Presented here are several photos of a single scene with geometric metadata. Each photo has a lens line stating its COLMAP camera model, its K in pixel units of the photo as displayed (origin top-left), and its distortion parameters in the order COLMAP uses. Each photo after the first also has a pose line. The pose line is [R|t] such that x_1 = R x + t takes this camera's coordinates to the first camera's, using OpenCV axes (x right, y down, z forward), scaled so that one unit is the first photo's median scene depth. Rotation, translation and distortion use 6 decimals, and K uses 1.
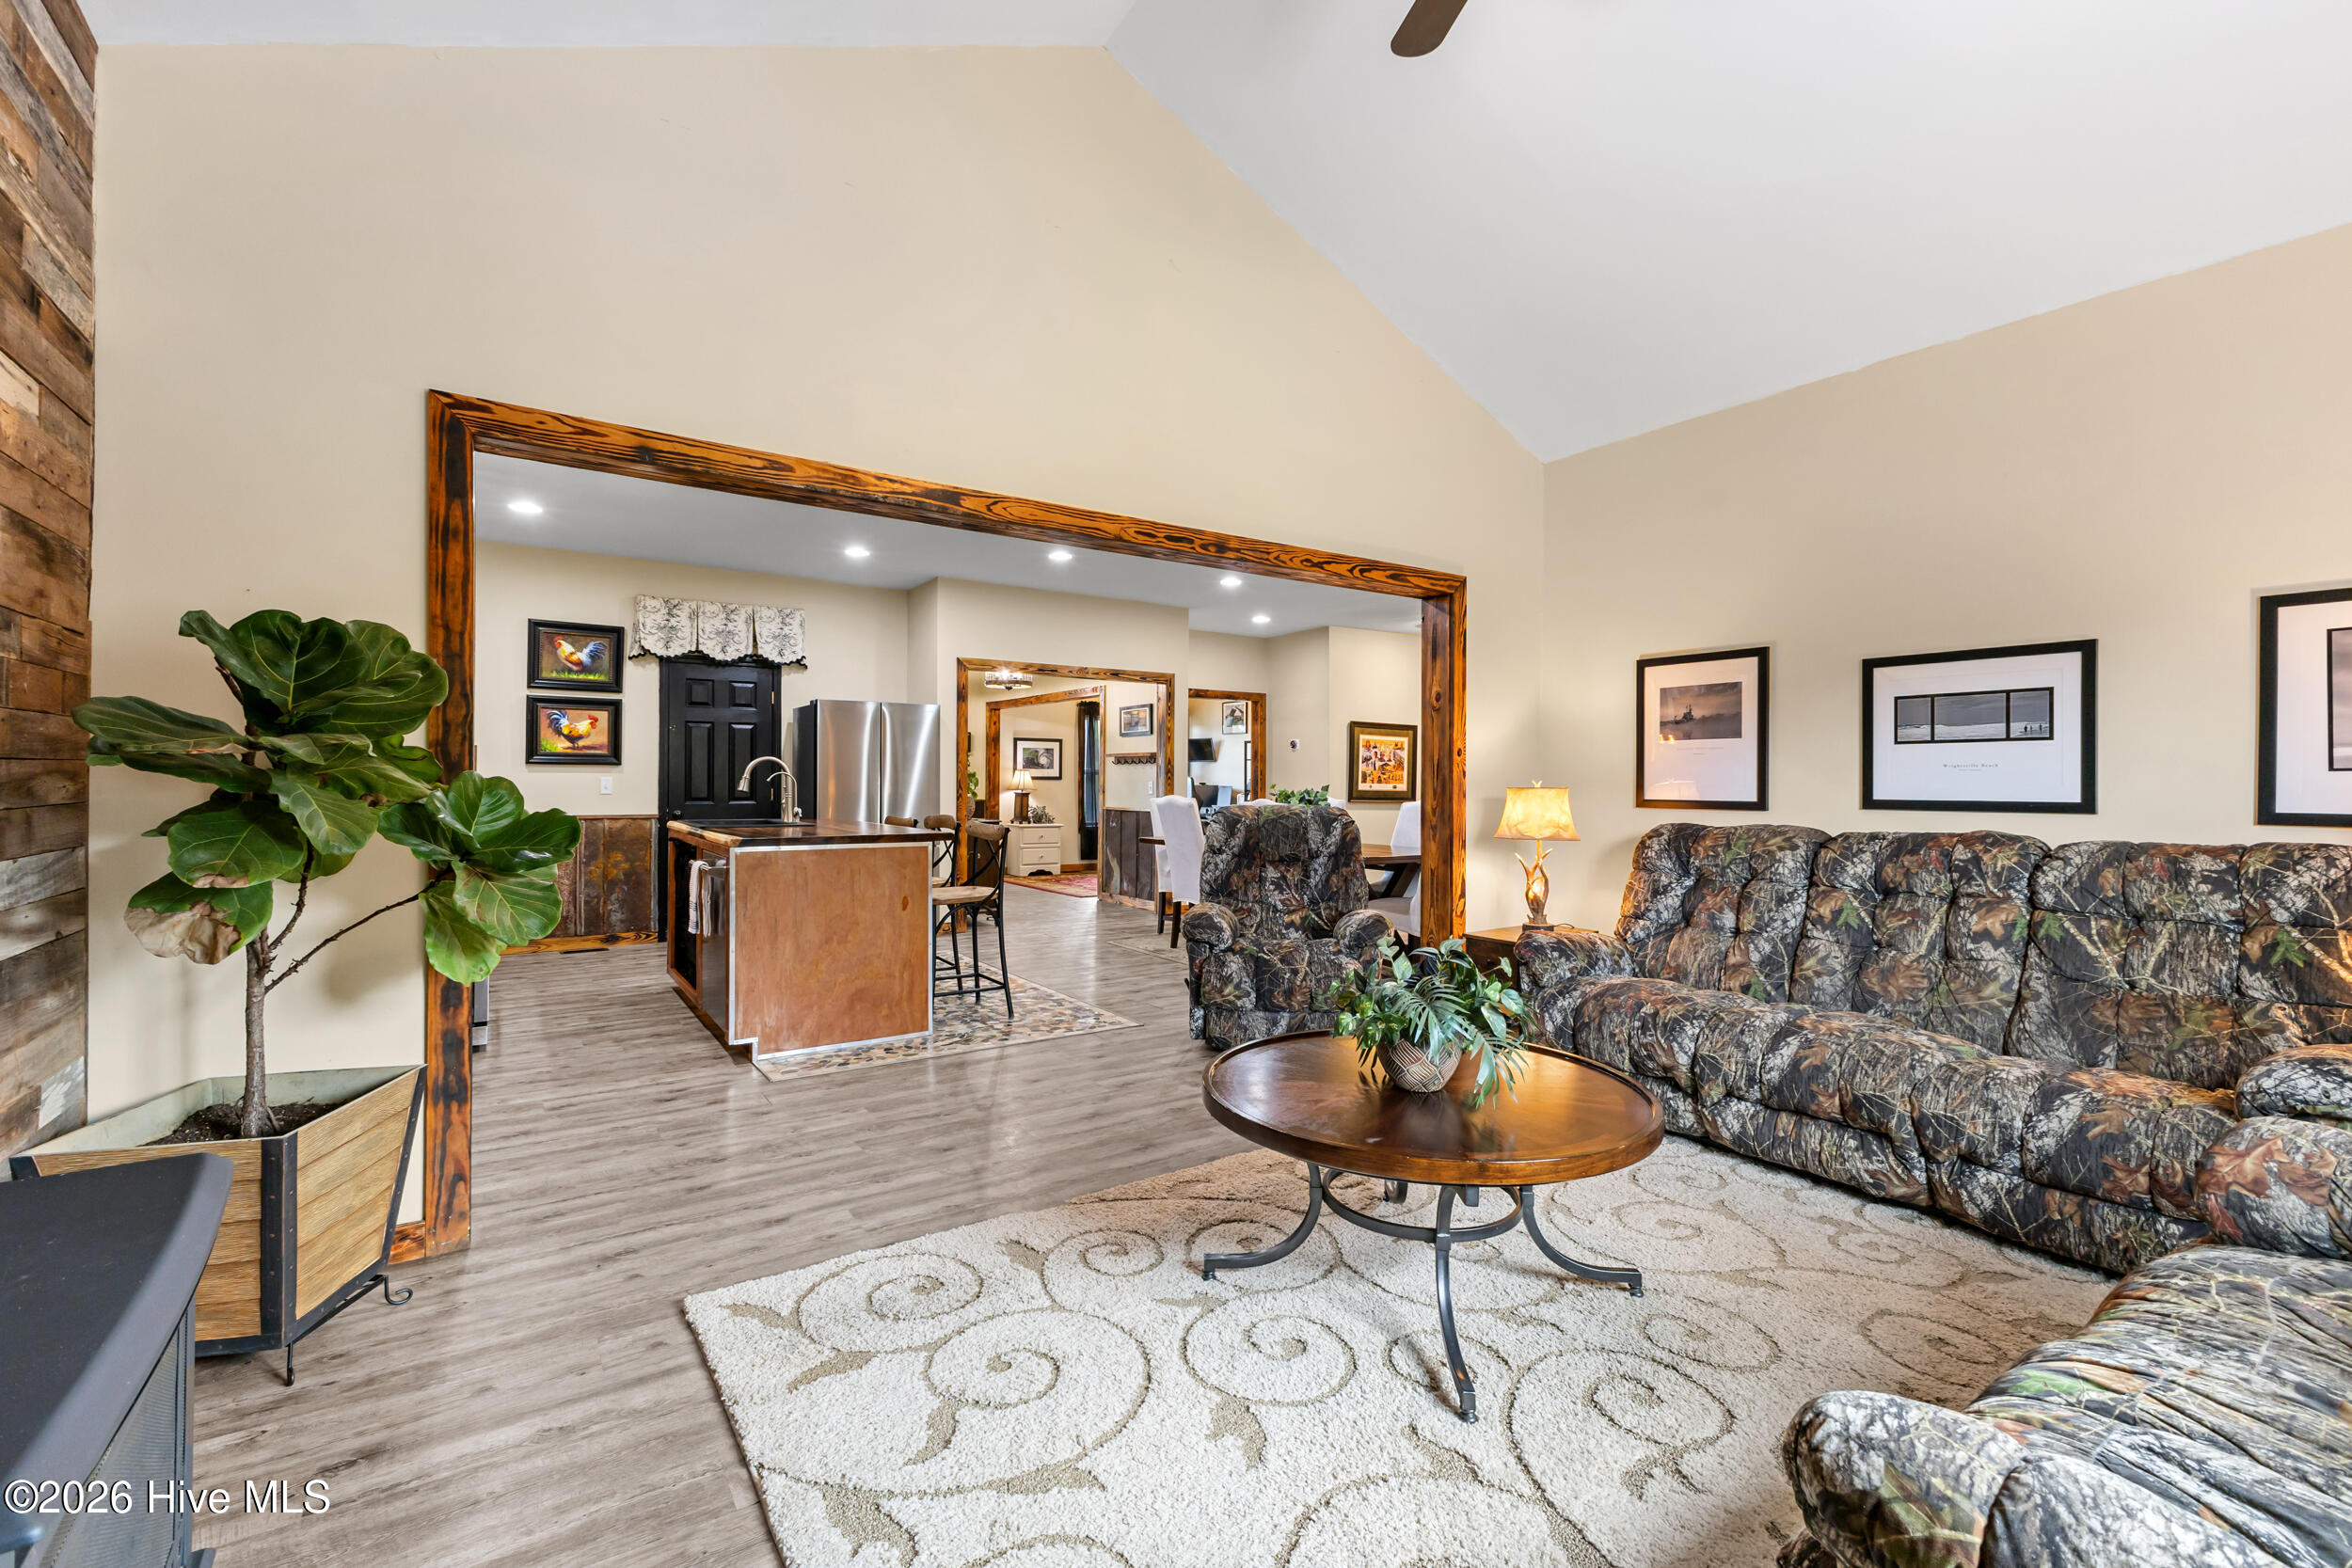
lens RADIAL K [[1000.0, 0, 1181.5], [0, 1000.0, 782.3], [0, 0, 1]] dist [0.003042, -0.002138]
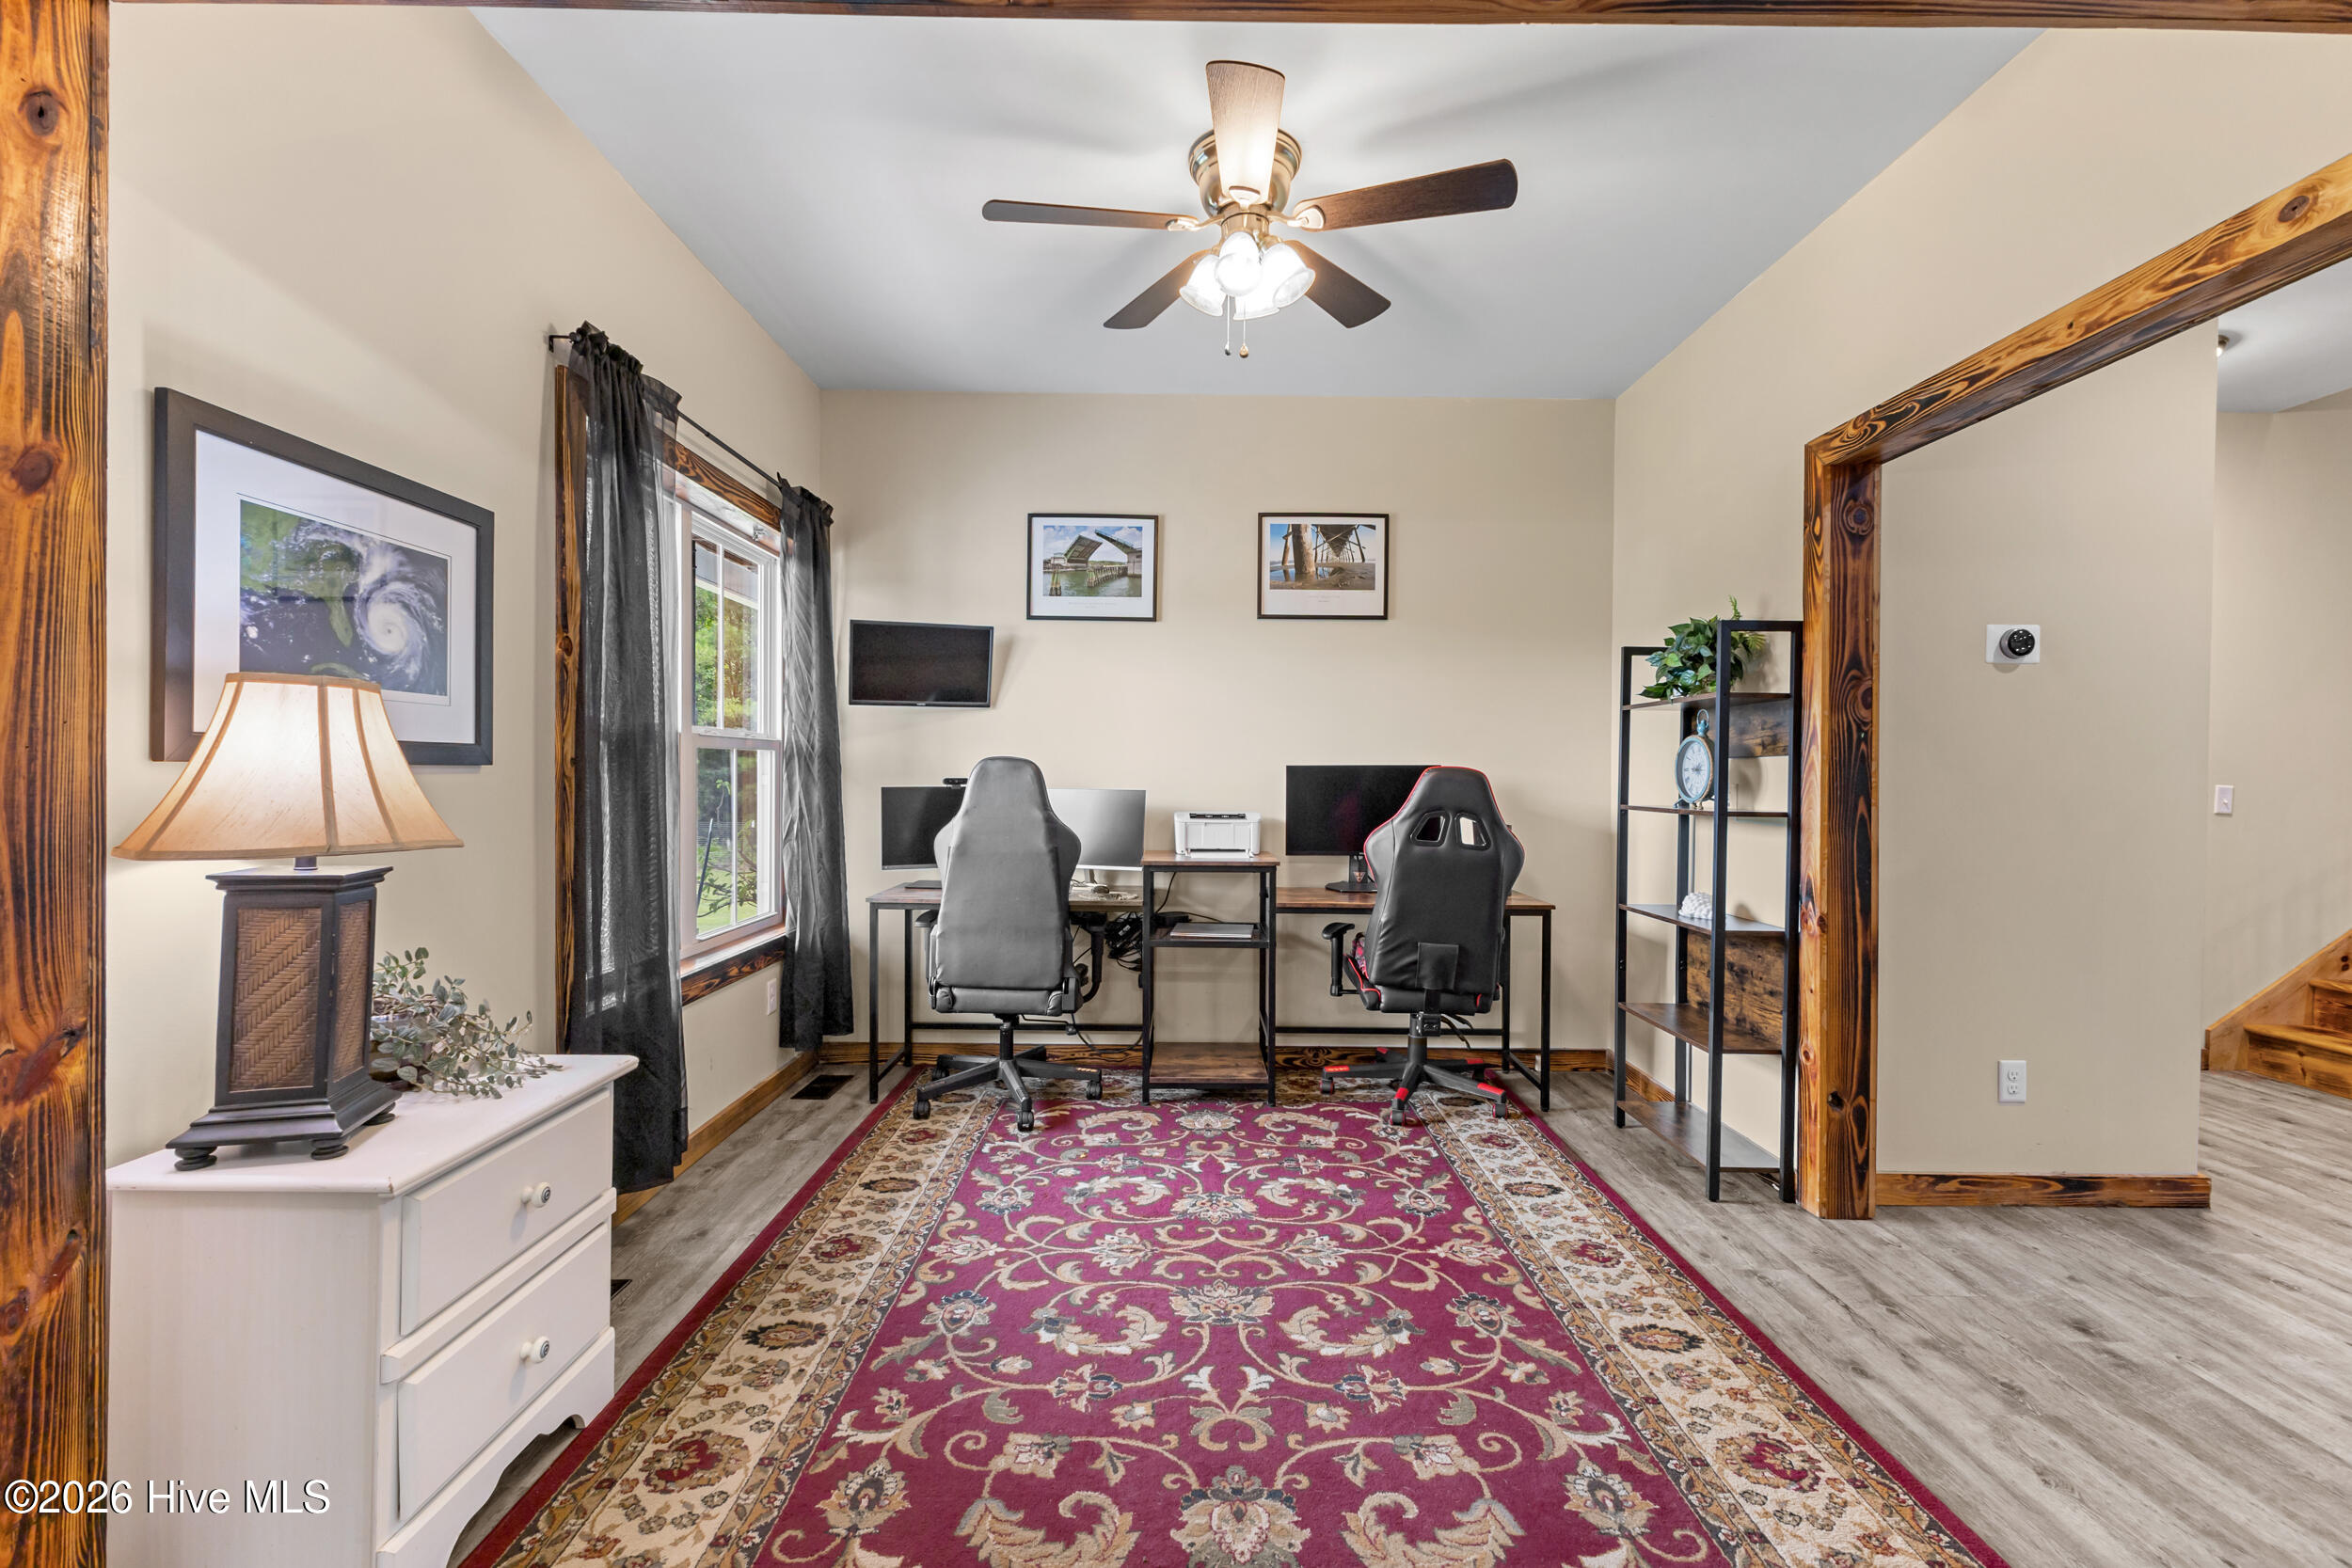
lens RADIAL K [[1000.0, 0, 1172.4], [0, 1000.0, 782.5], [0, 0, 1]] dist [0.003042, -0.002138]
pose [[0.575481, -0.008044, 0.817776, -0.553048], [-0.005260, 0.999895, 0.013537, -0.007721], [-0.817798, -0.012092, 0.575378, 2.404151]]
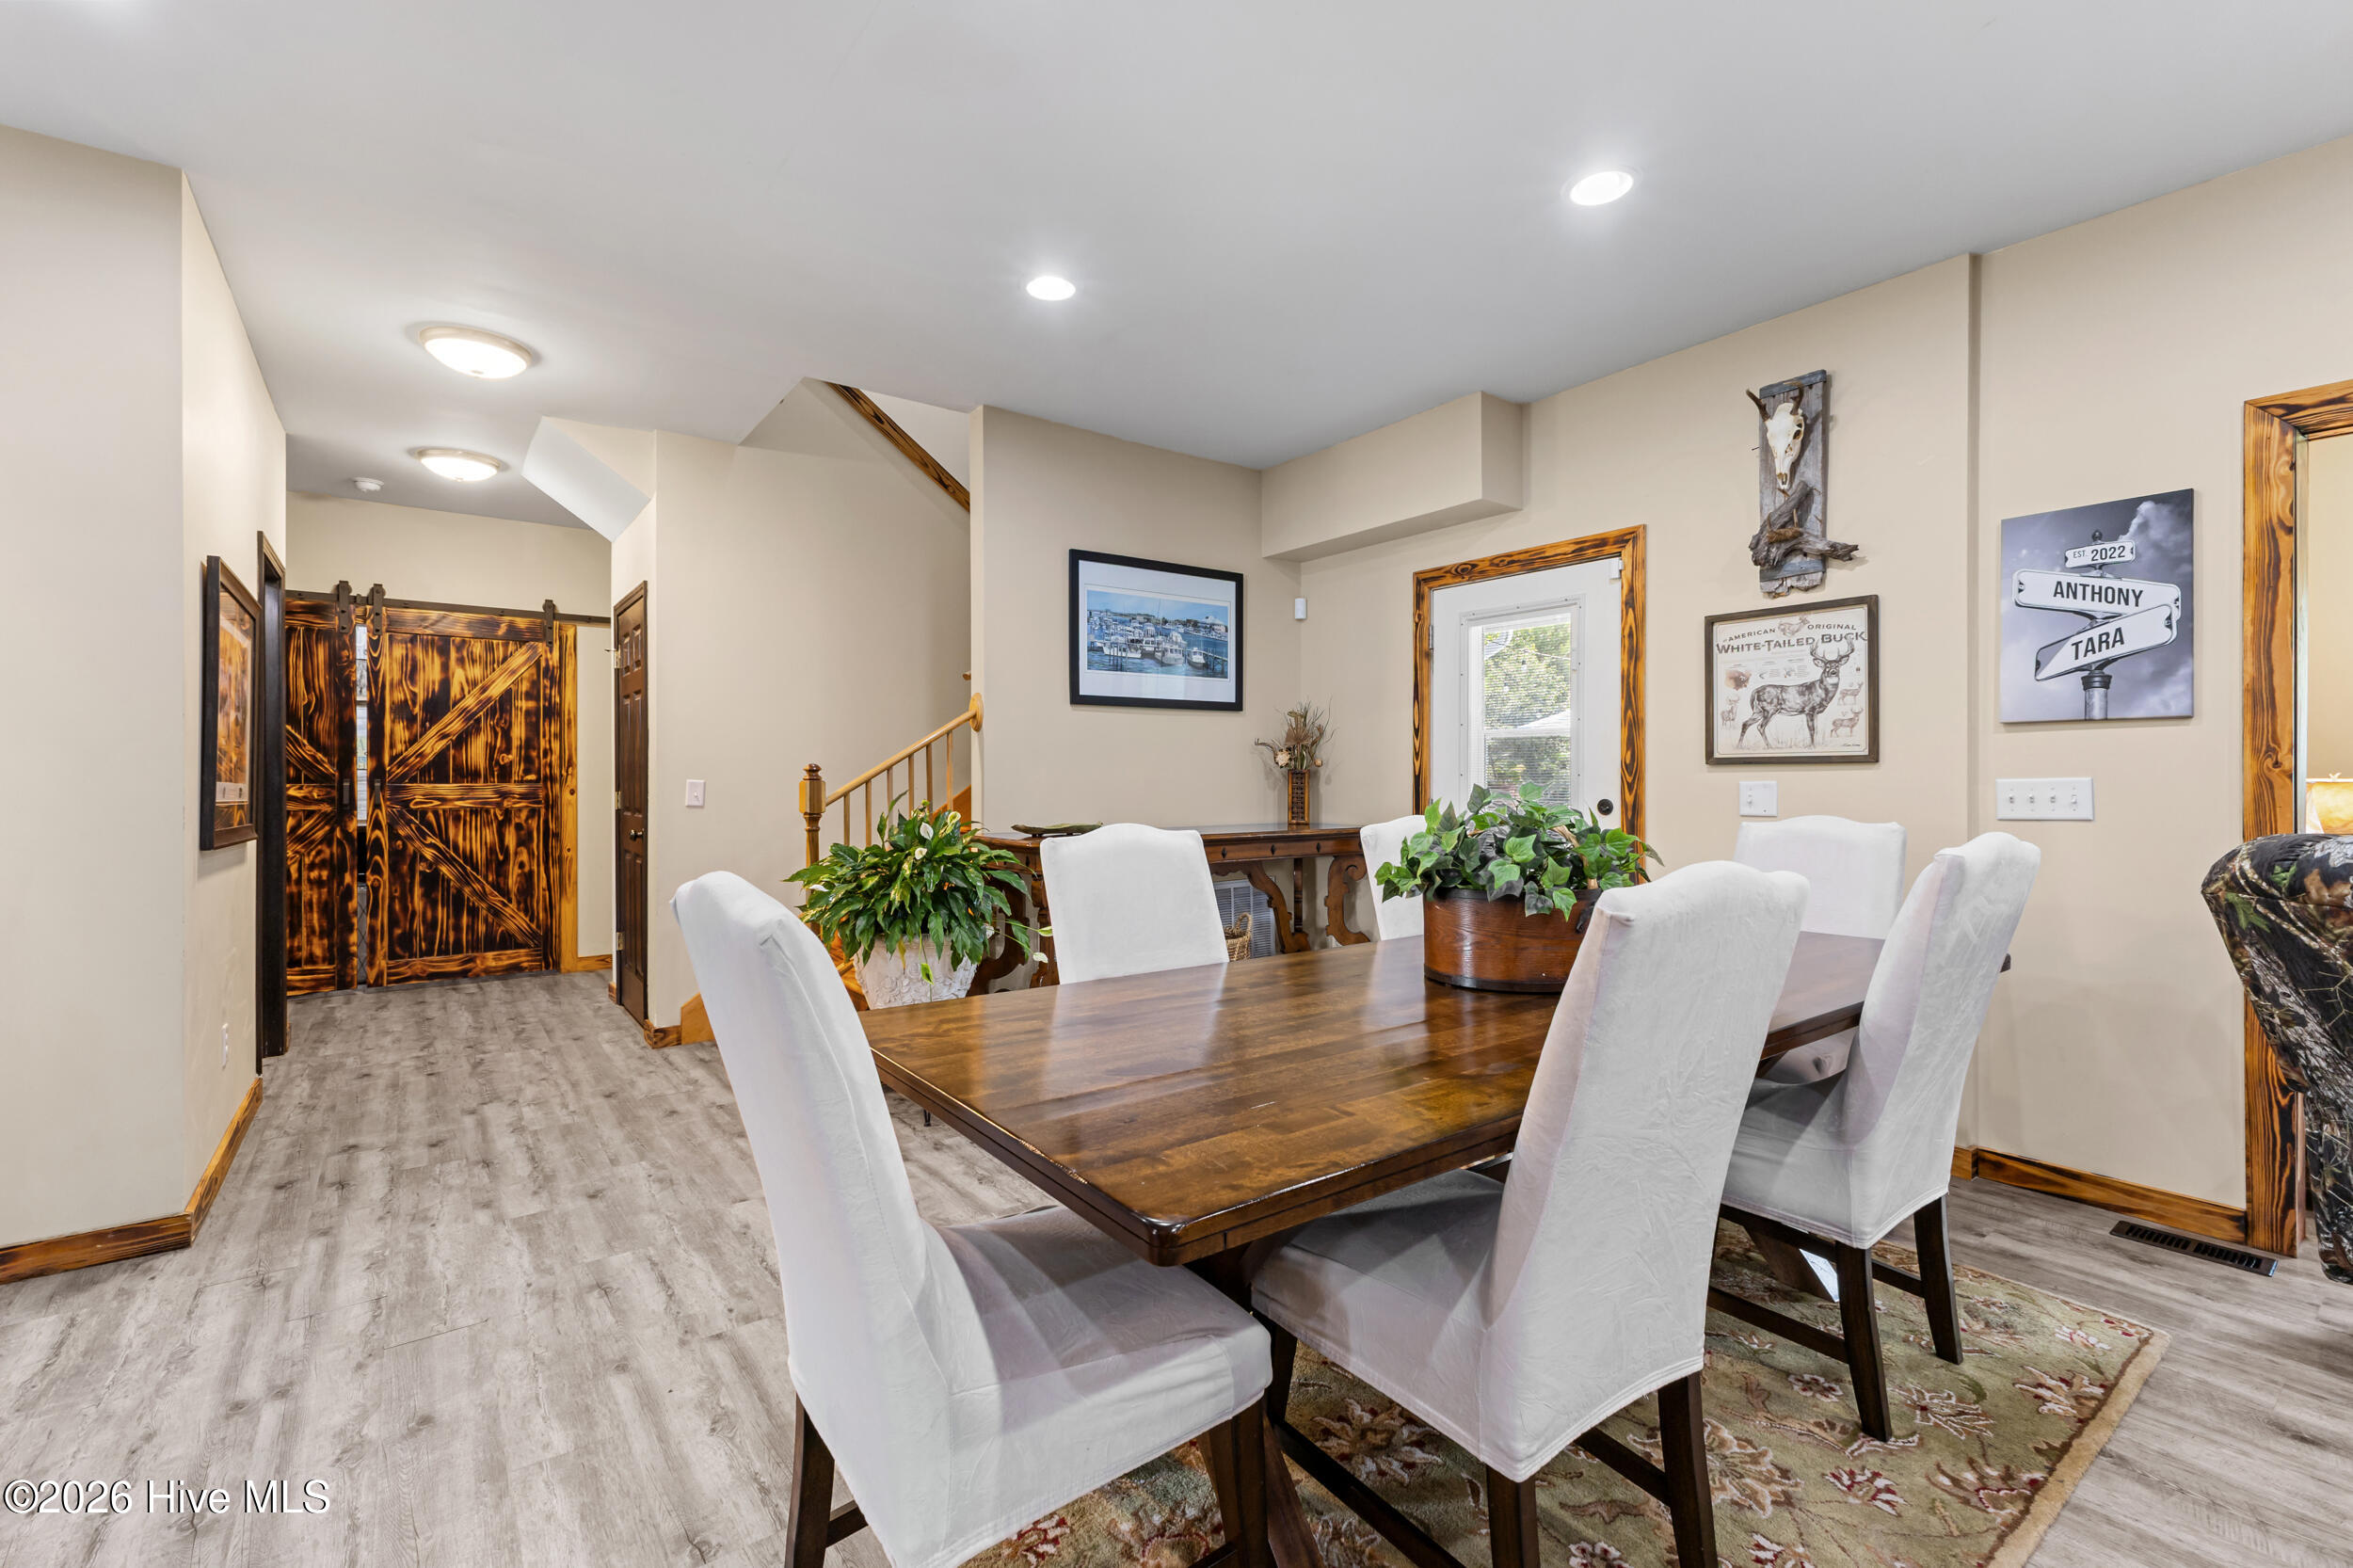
lens RADIAL K [[1000.5, 0, 1176.5], [0, 1000.5, 777.0], [0, 0, 1]] dist [0.003042, -0.002138]
pose [[-0.034294, -0.005306, 0.999398, -0.351258], [0.002916, 0.999981, 0.005409, -0.005730], [-0.999408, 0.003100, -0.034278, 1.917483]]
